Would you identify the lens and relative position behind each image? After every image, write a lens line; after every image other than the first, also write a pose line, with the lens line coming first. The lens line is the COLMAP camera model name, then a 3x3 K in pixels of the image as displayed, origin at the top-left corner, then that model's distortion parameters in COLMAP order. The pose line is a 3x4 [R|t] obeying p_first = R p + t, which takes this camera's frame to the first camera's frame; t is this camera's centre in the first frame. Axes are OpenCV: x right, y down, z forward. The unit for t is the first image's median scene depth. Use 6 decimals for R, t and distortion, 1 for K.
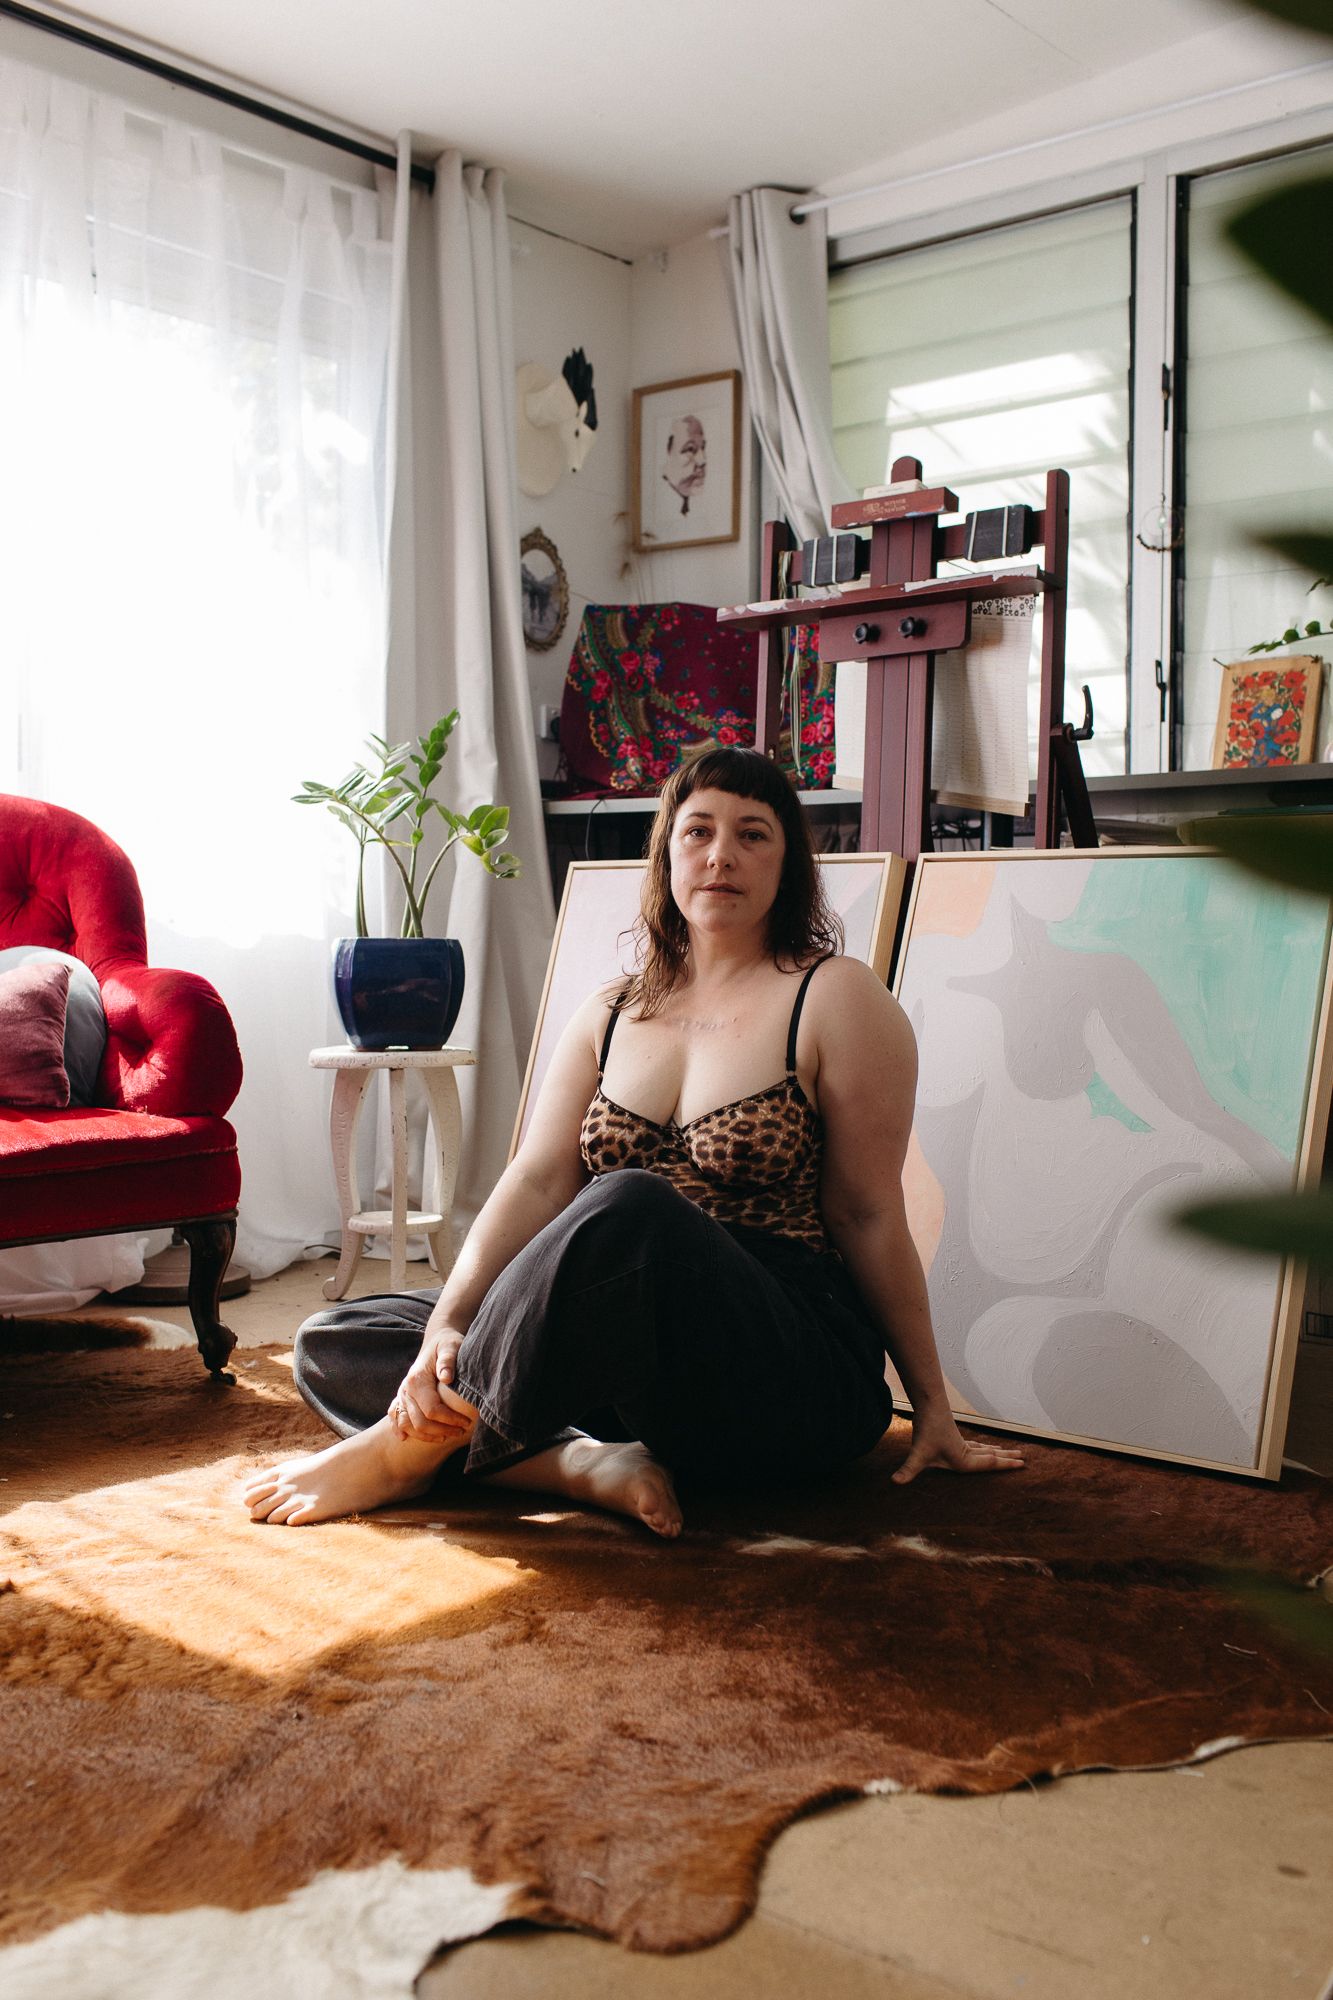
lens RADIAL K [[2012.1, 0, 681.7], [0, 2012.1, 995.3], [0, 0, 1]] dist [0.003862, -0.007872]
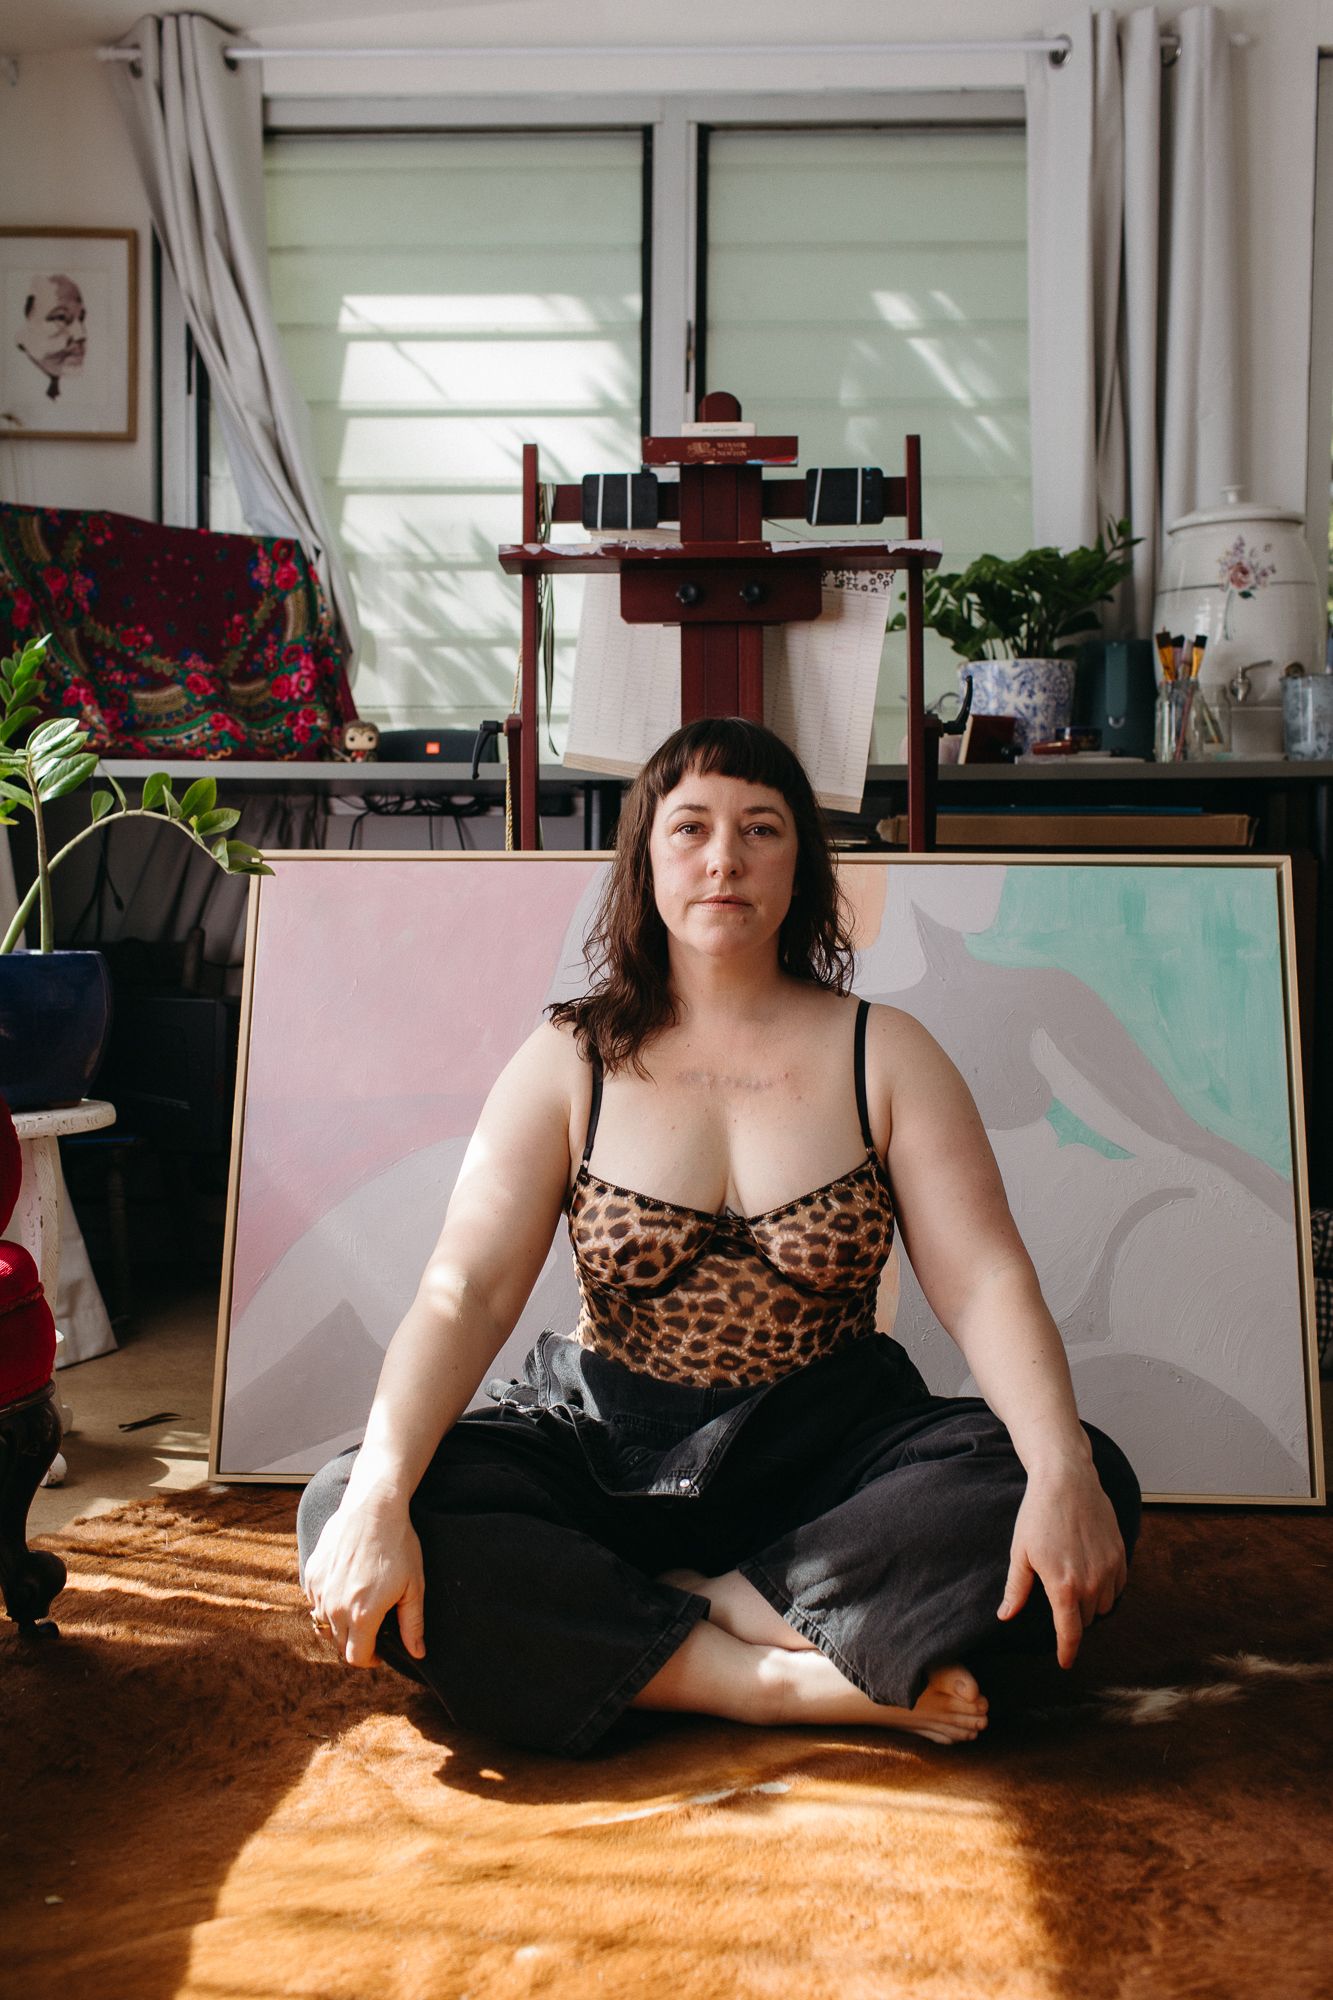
lens RADIAL K [[1975.3, 0, 667.2], [0, 1975.3, 974.4], [0, 0, 1]] dist [0.003170, -0.014469]
pose [[0.792023, -0.028044, 0.609847, -0.428381], [0.015781, 0.999551, 0.025469, -0.038961], [-0.610288, -0.010548, 0.792110, 0.335789]]
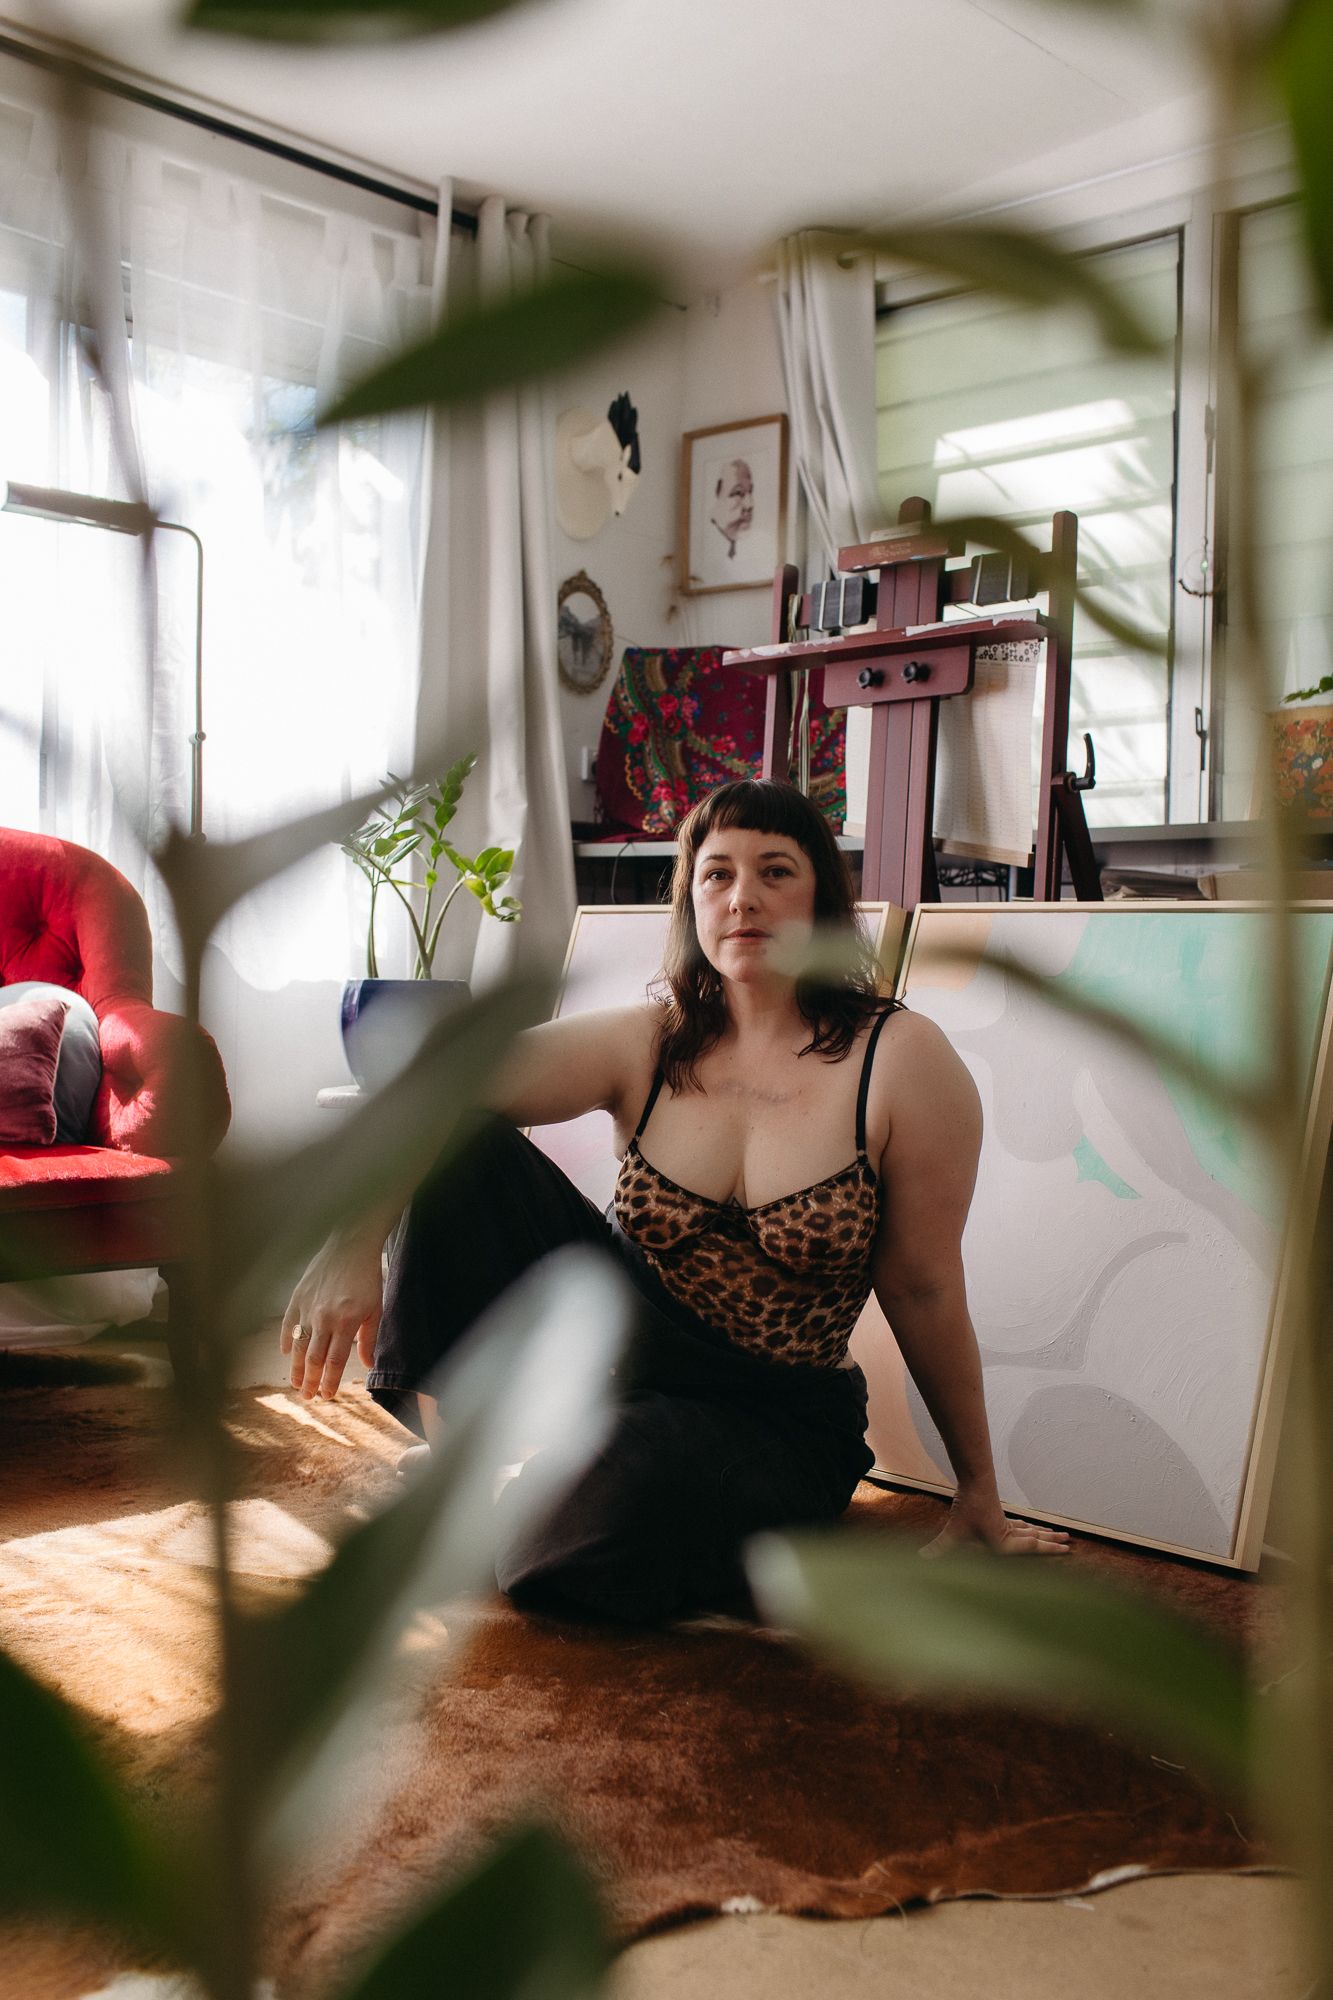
lens RADIAL K [[1969.9, 0, 666.5], [0, 1969.9, 1000.0], [0, 0, 1]] dist [0.002596, -0.002868]
pose [[0.997315, 0.018303, -0.070911, 0.062846], [-0.019363, 0.999710, -0.014286, -0.007542], [0.070629, 0.015621, 0.997380, 0.038705]]
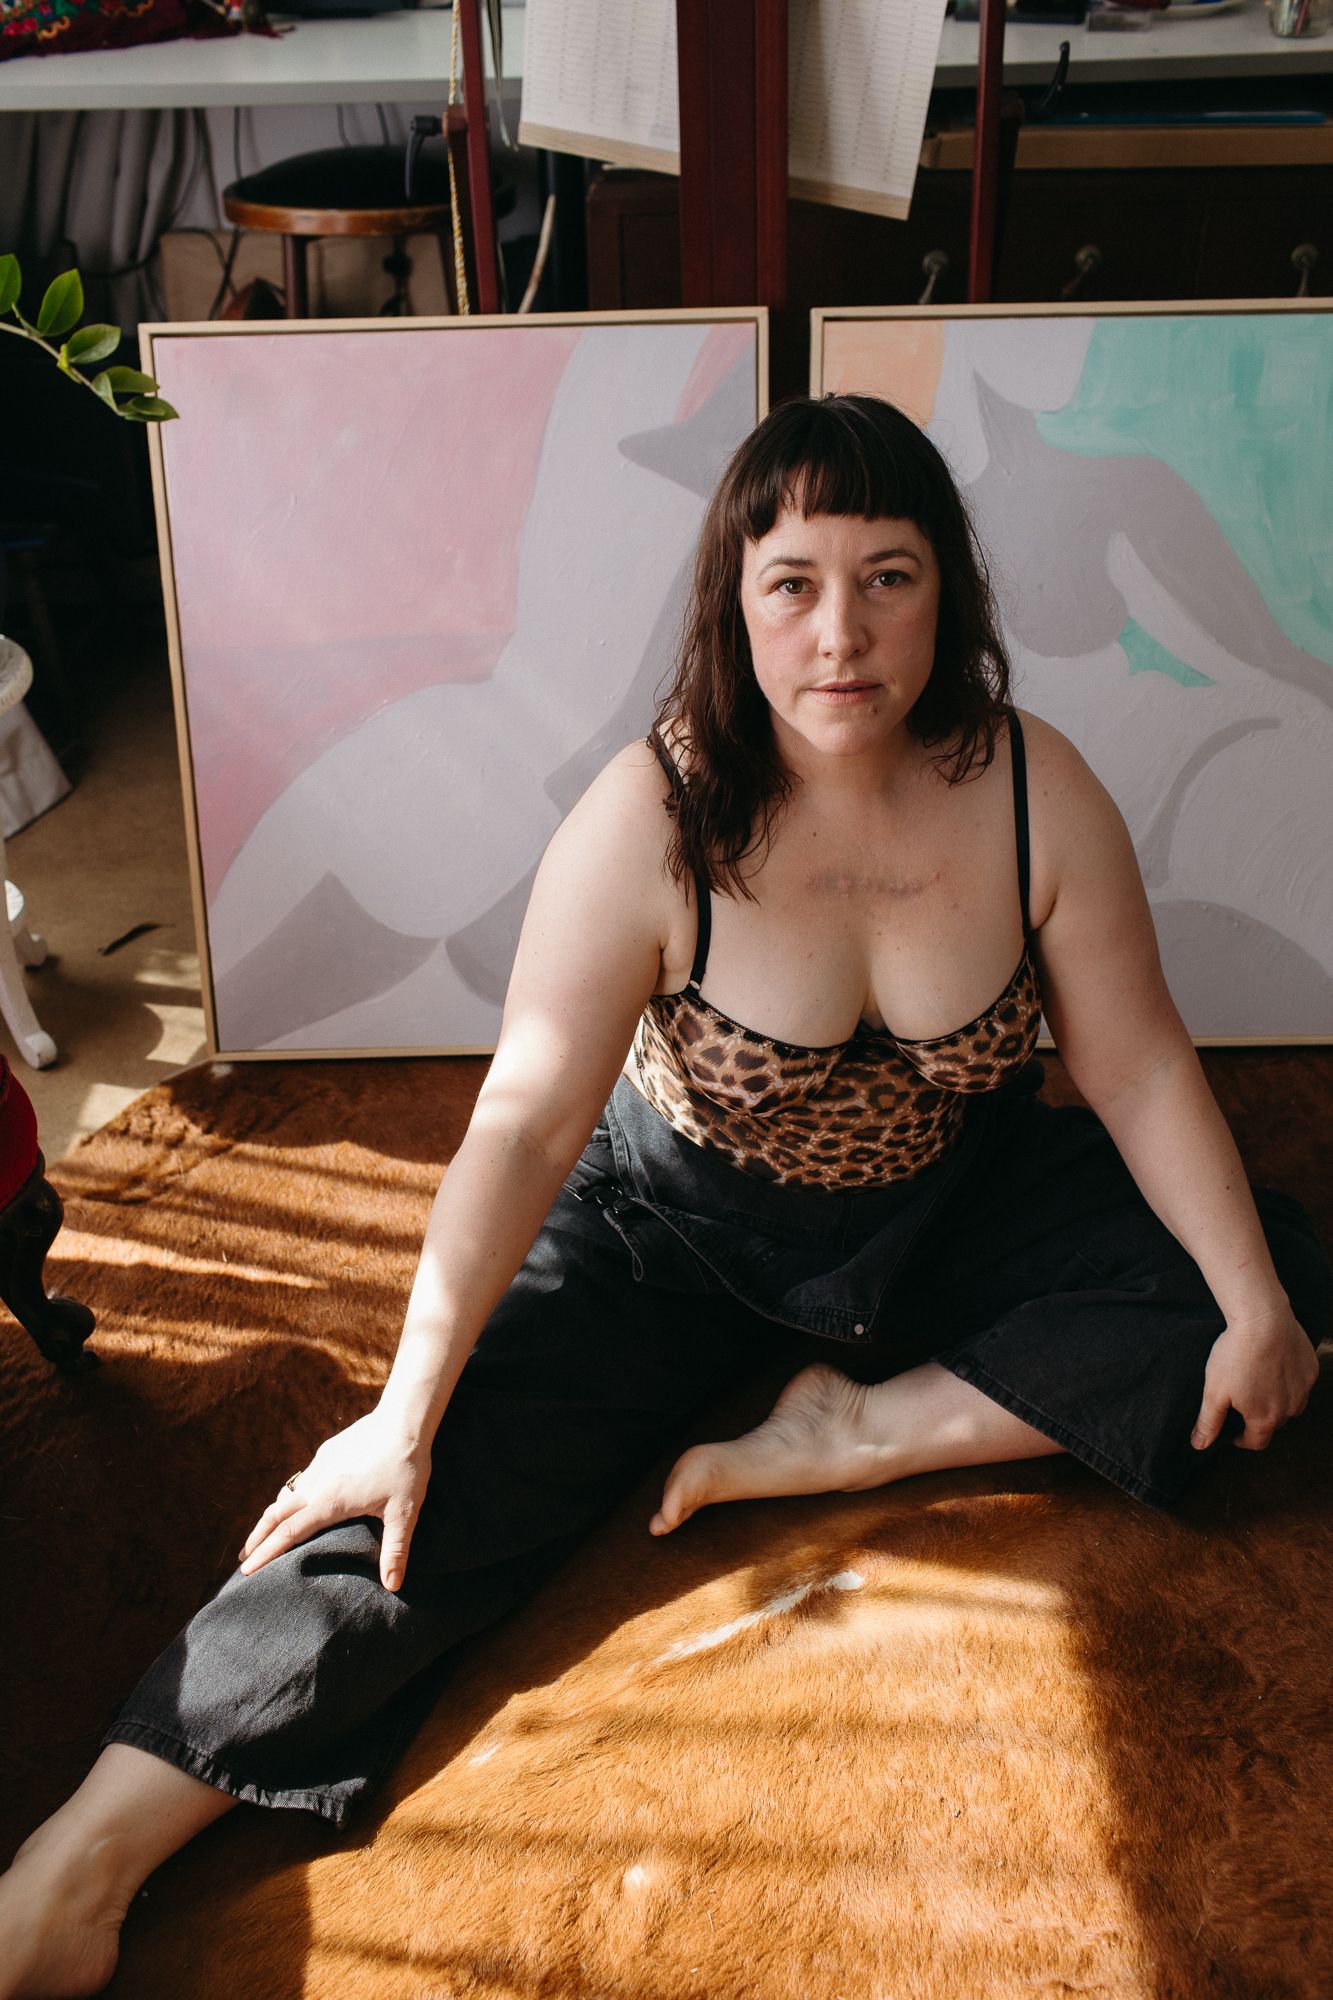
lens RADIAL K [[1928.5, 0, 644.4], [0, 1928.5, 1001.9], [0, 0, 1]] dist [-0.001179, 0.007352]
pose [[0.768911, -0.377012, 0.516371, -0.343418], [0.045311, 0.837744, 0.544181, -0.225004], [-0.637749, -0.395029, 0.661233, 0.484791]]
